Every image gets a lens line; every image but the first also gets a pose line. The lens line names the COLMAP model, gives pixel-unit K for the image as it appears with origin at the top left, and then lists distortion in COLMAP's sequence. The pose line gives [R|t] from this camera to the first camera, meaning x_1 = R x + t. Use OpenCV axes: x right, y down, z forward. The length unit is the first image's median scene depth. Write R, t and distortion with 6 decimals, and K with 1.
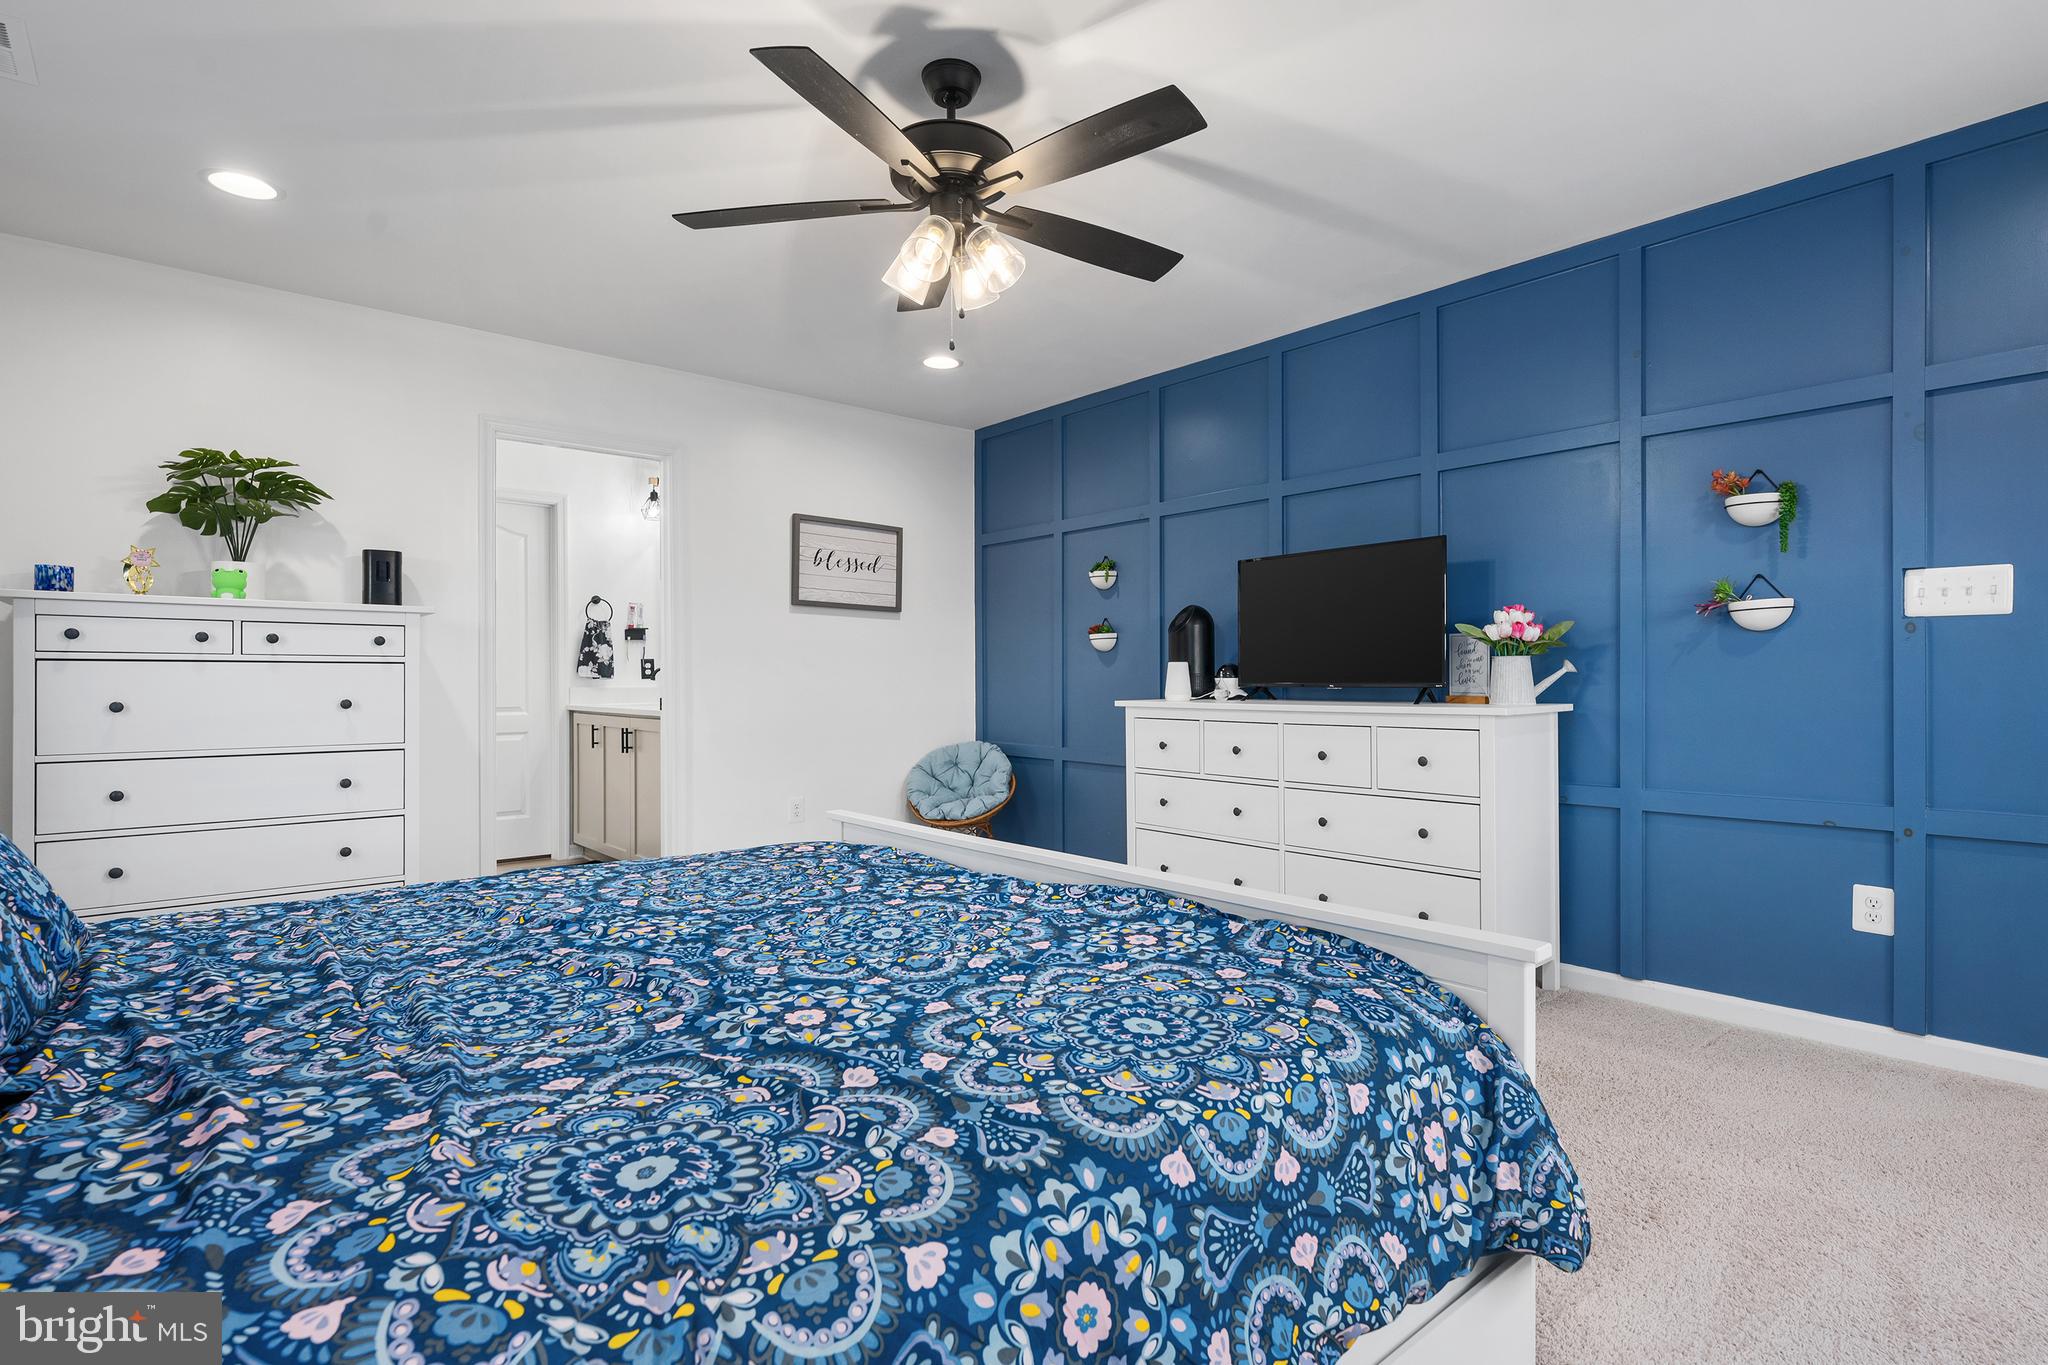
lens RADIAL K [[1026.1, 0, 1018.8], [0, 1026.1, 682.6], [0, 0, 1]] dist [-0.001829, 0.001146]
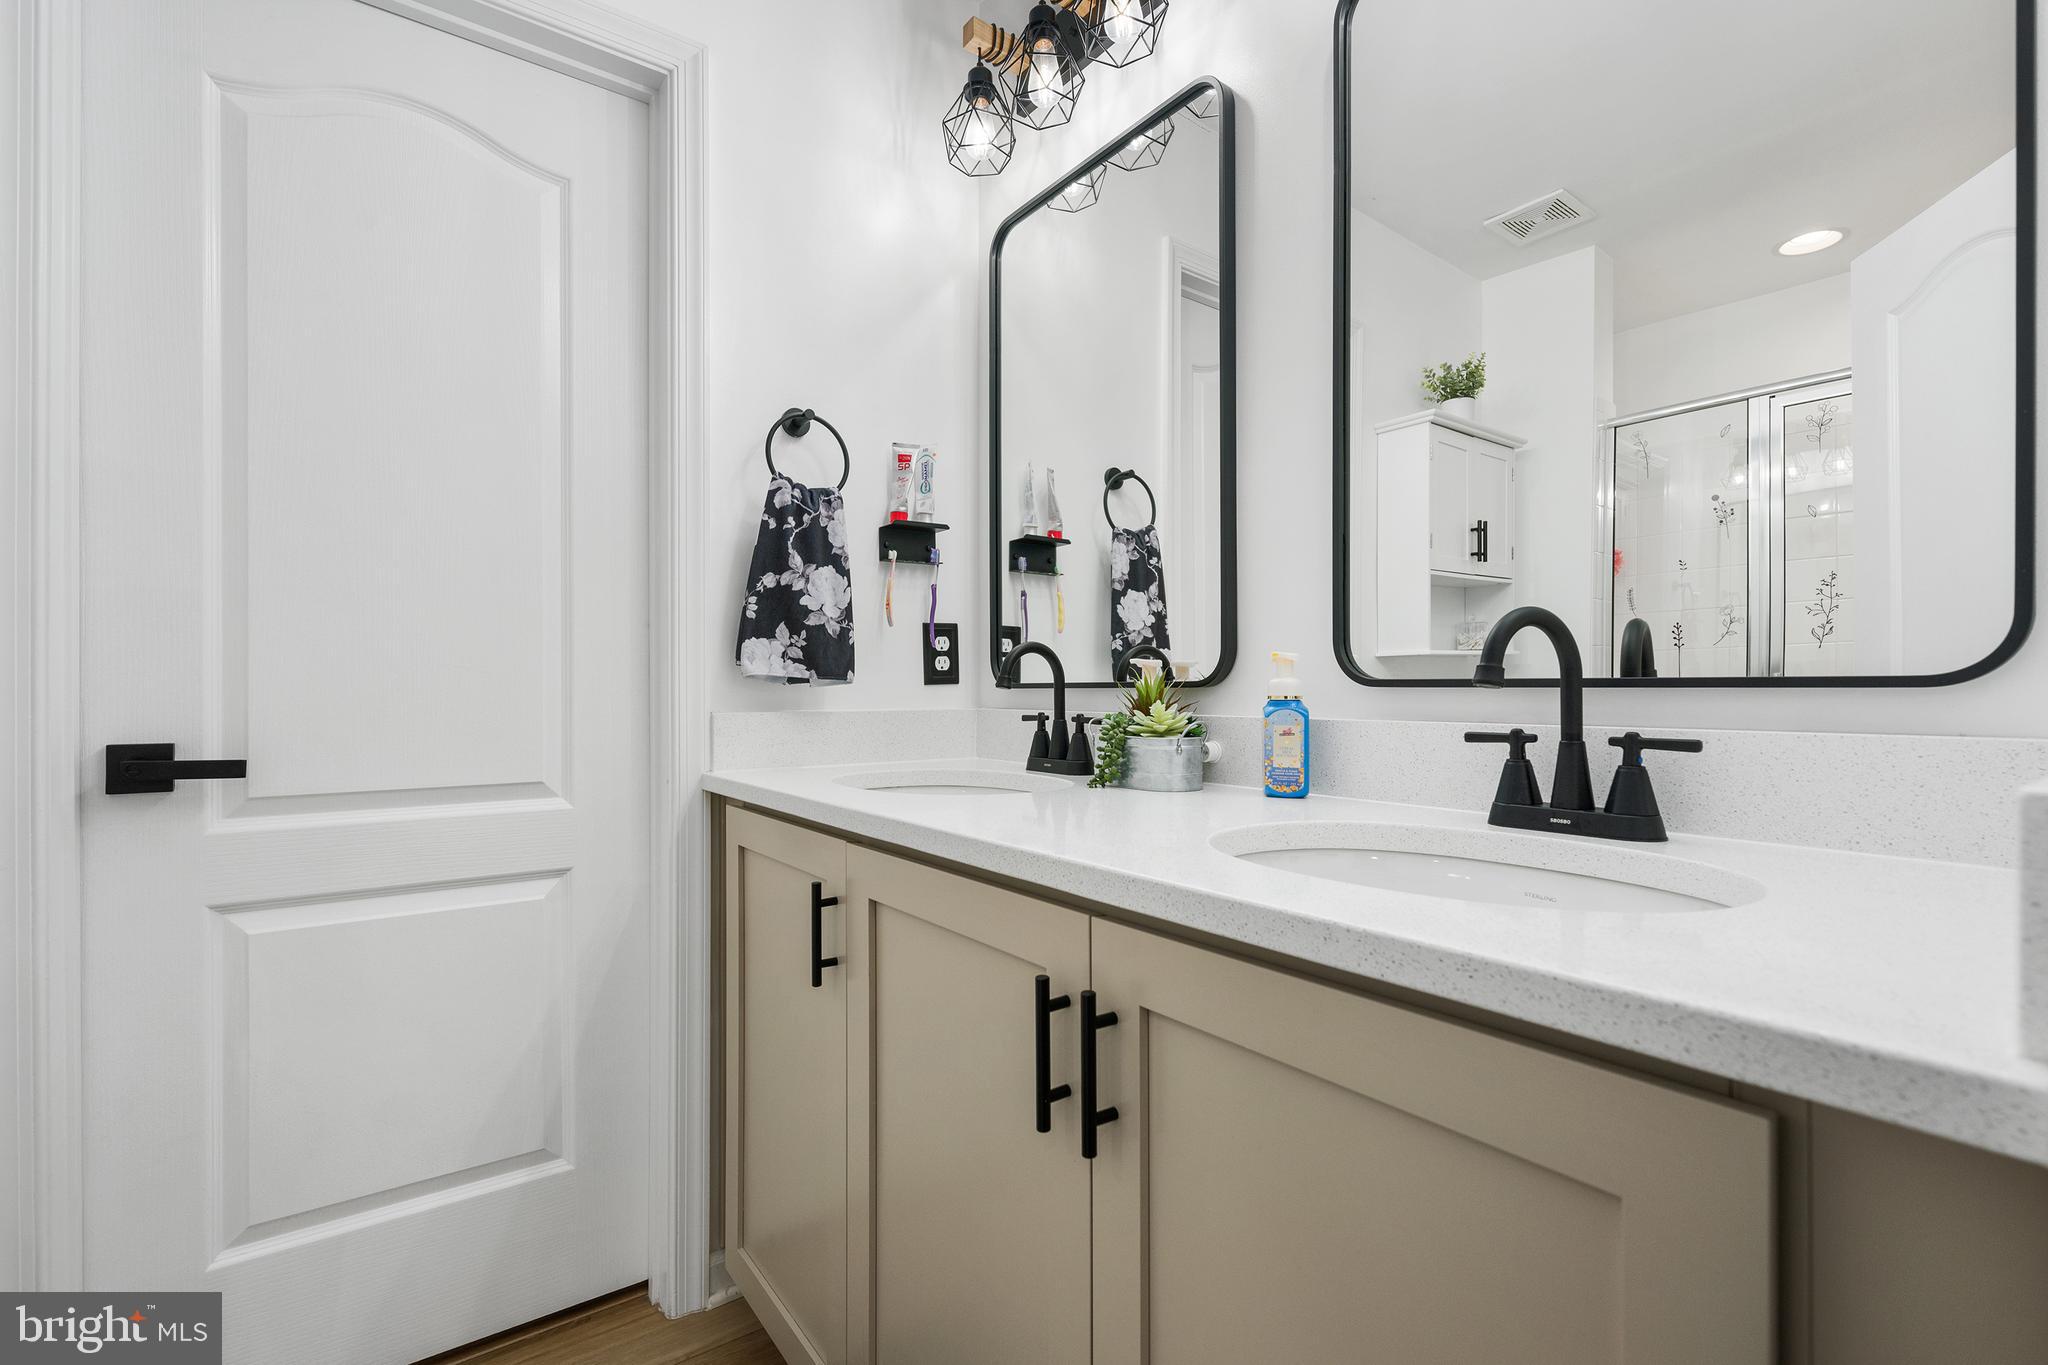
lens RADIAL K [[912.8, 0, 1019.1], [0, 912.8, 685.8], [0, 0, 1]] dist [-0.001846, 0.000134]
pose [[0.997748, -0.000507, -0.067074, -0.336491], [0.000113, 0.999983, -0.005884, -0.001362], [0.067076, 0.005863, 0.997731, 0.754200]]
